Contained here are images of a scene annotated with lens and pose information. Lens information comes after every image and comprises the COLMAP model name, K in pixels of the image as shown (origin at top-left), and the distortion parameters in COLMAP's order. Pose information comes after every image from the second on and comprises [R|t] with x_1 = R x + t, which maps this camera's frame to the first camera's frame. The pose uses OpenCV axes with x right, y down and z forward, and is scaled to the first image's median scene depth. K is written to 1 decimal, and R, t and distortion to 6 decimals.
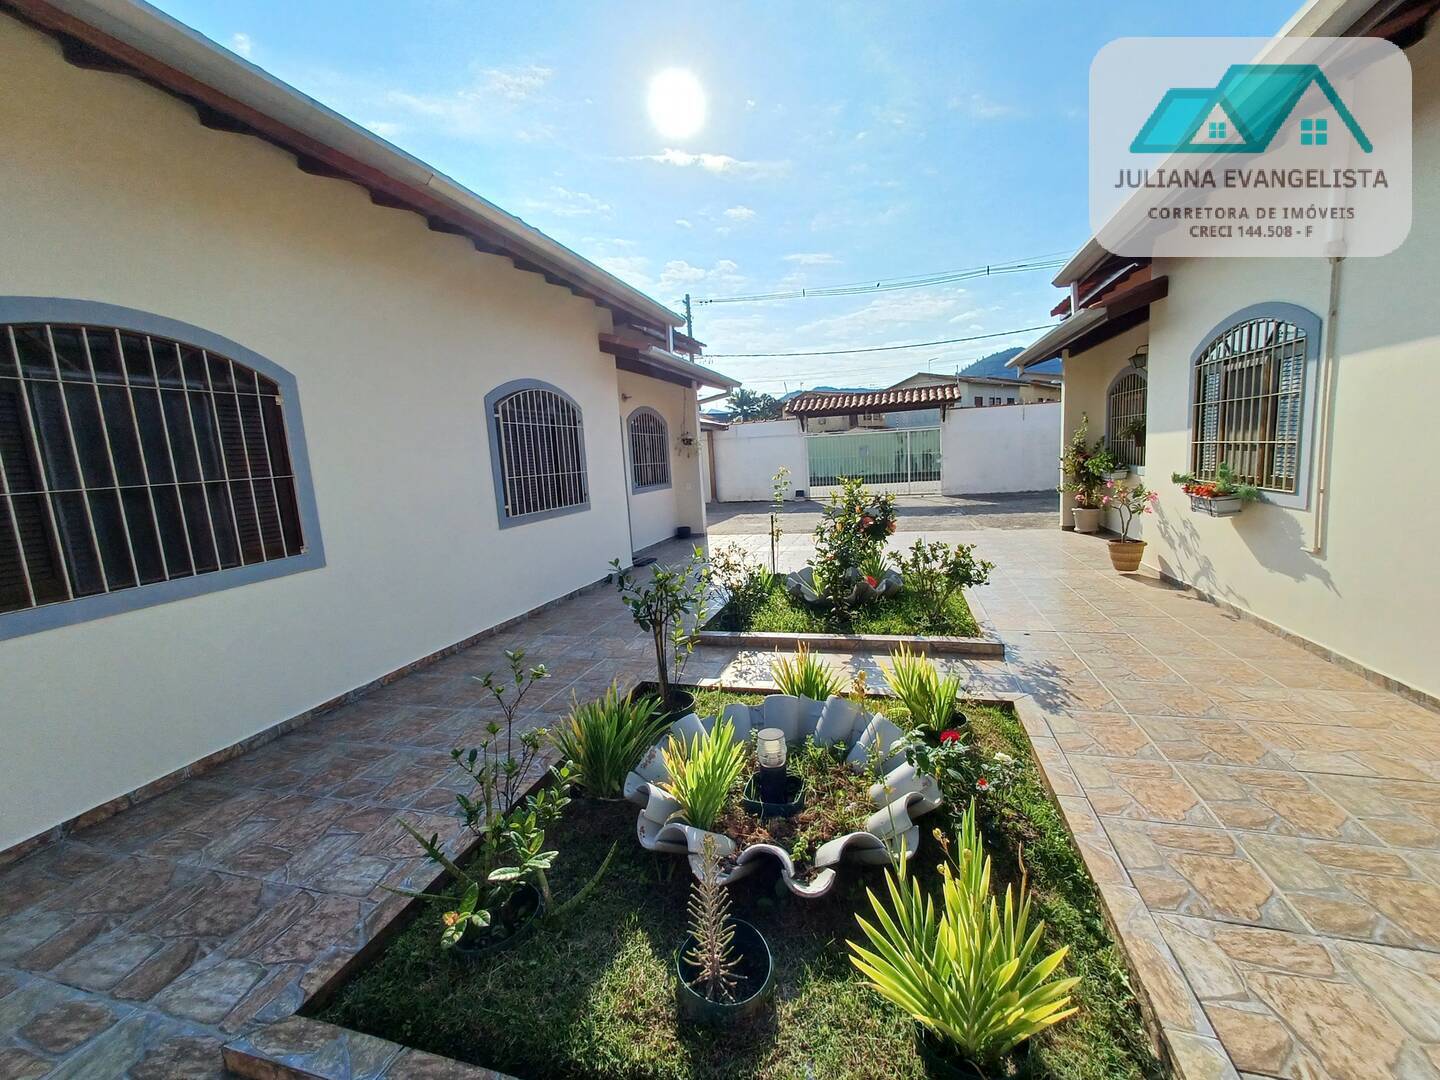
lens RADIAL K [[564.1, 0, 731.4], [0, 564.1, 535.4], [0, 0, 1]] dist [0.001963, -0.002004]
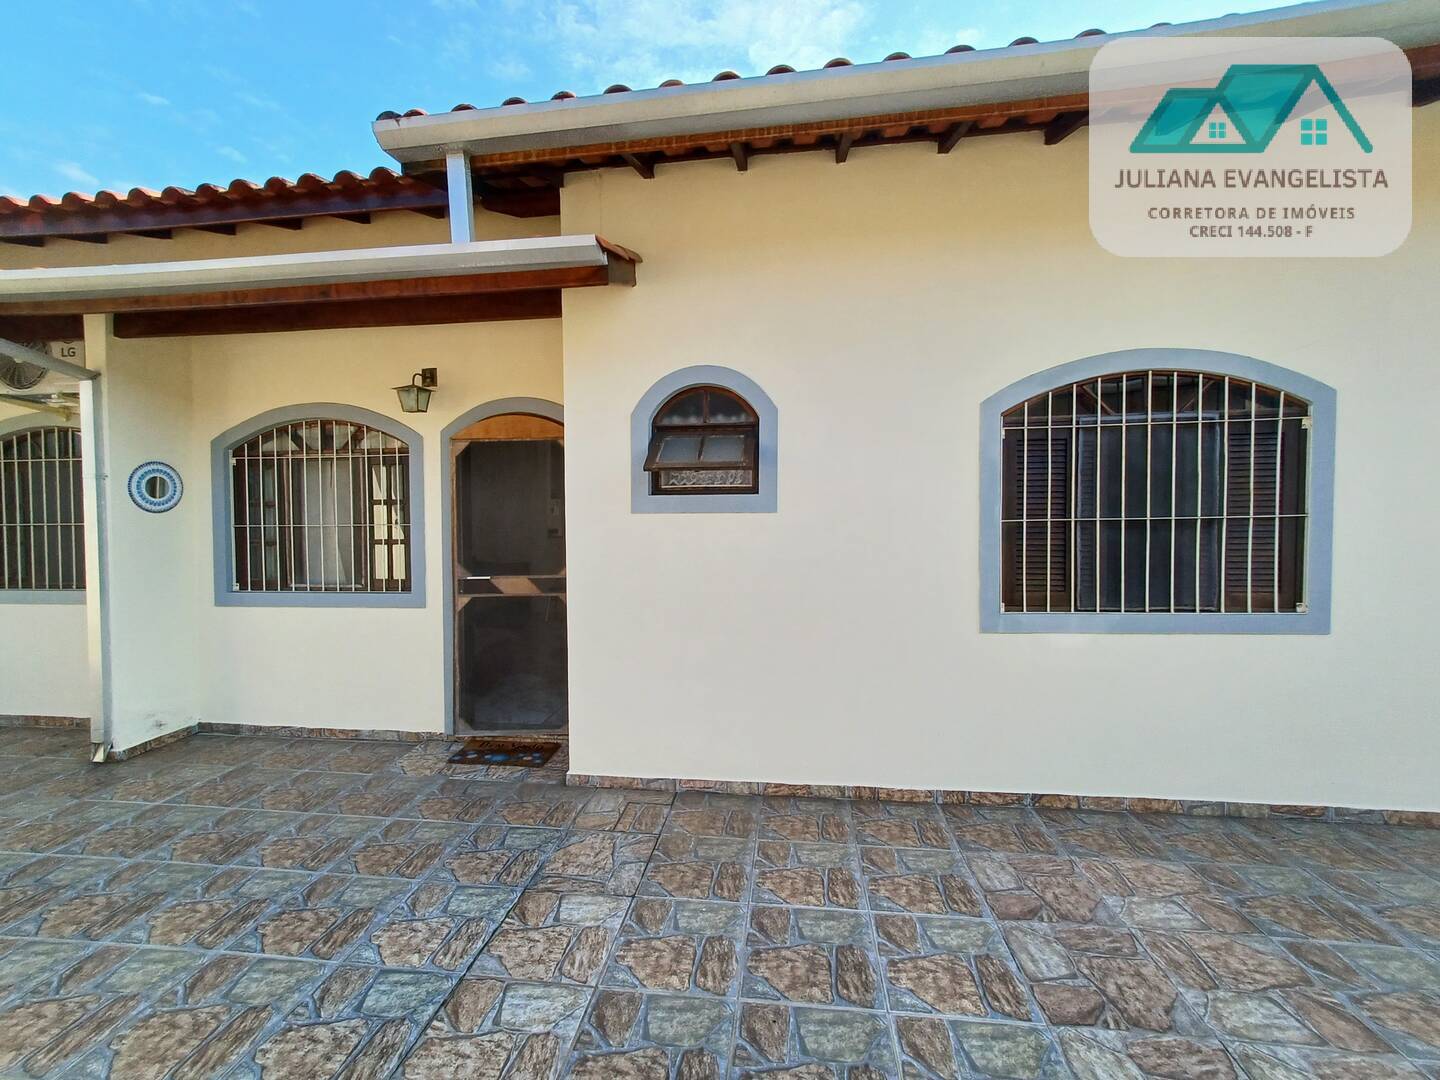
lens RADIAL K [[595.5, 0, 718.2], [0, 595.5, 533.8], [0, 0, 1]] dist [0.006869, 0.000632]
pose [[0.149522, 0.089559, -0.984694, -0.066404], [-0.142903, 0.987391, 0.068104, -0.019242], [0.978377, 0.130533, 0.160435, 0.053878]]
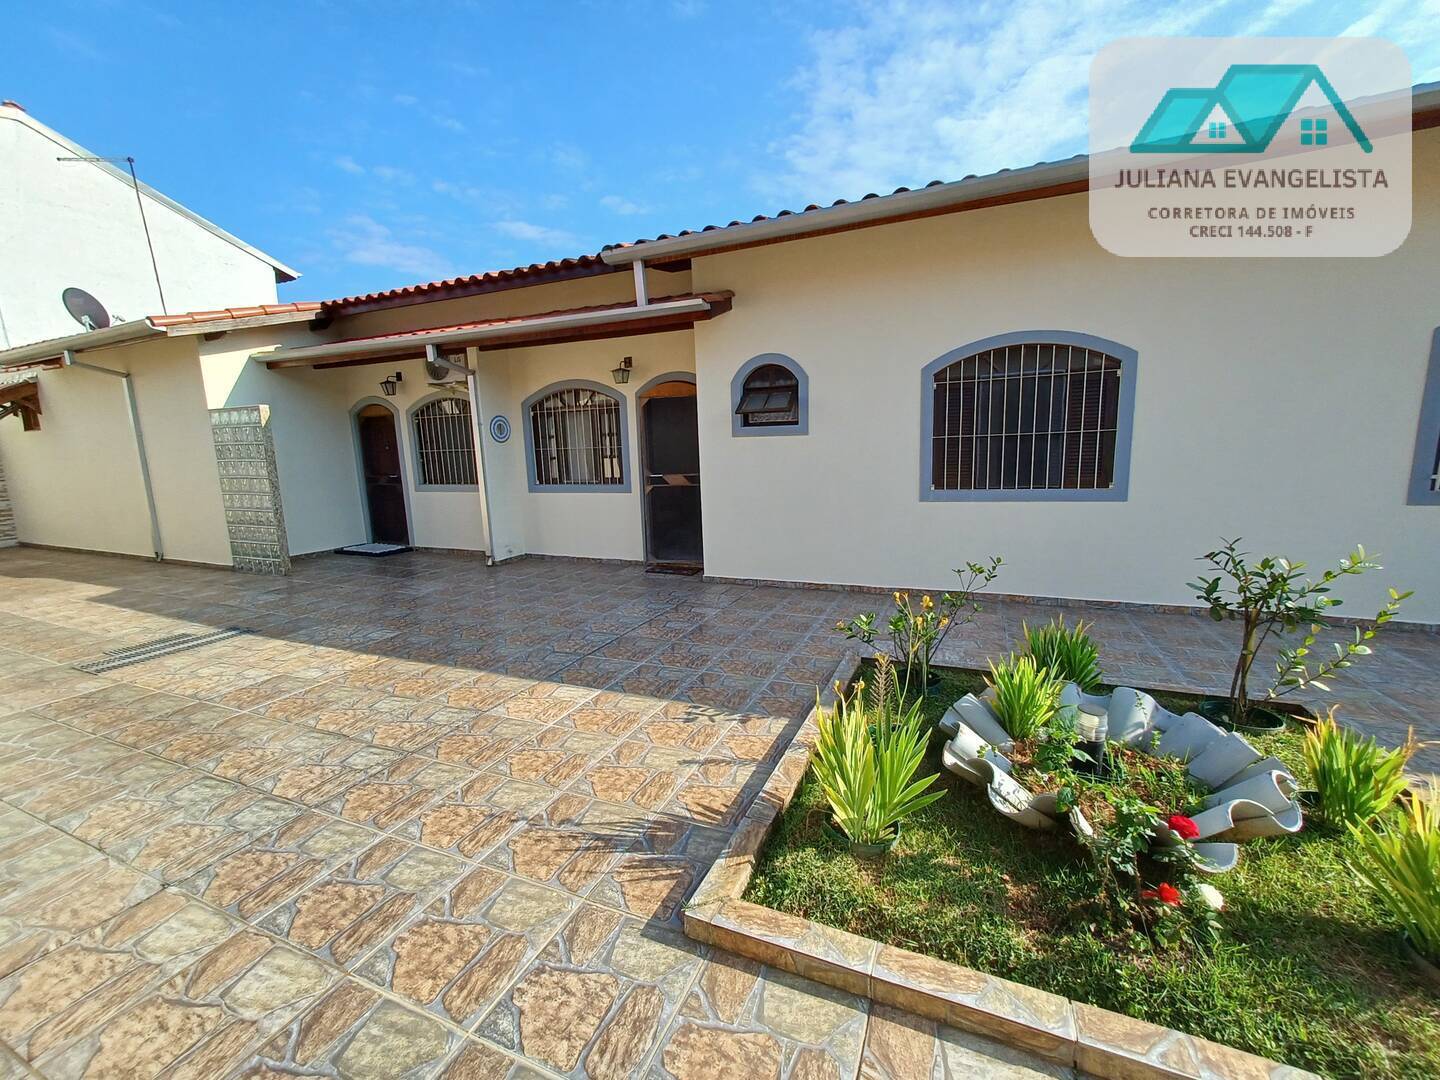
lens RADIAL K [[564.1, 0, 735.5], [0, 564.1, 535.8], [0, 0, 1]] dist [0.001963, -0.002004]
pose [[-0.109673, 0.227420, -0.967601, 0.767059], [-0.106281, 0.965209, 0.238905, -0.097371], [0.988269, 0.129039, -0.081687, 0.283009]]
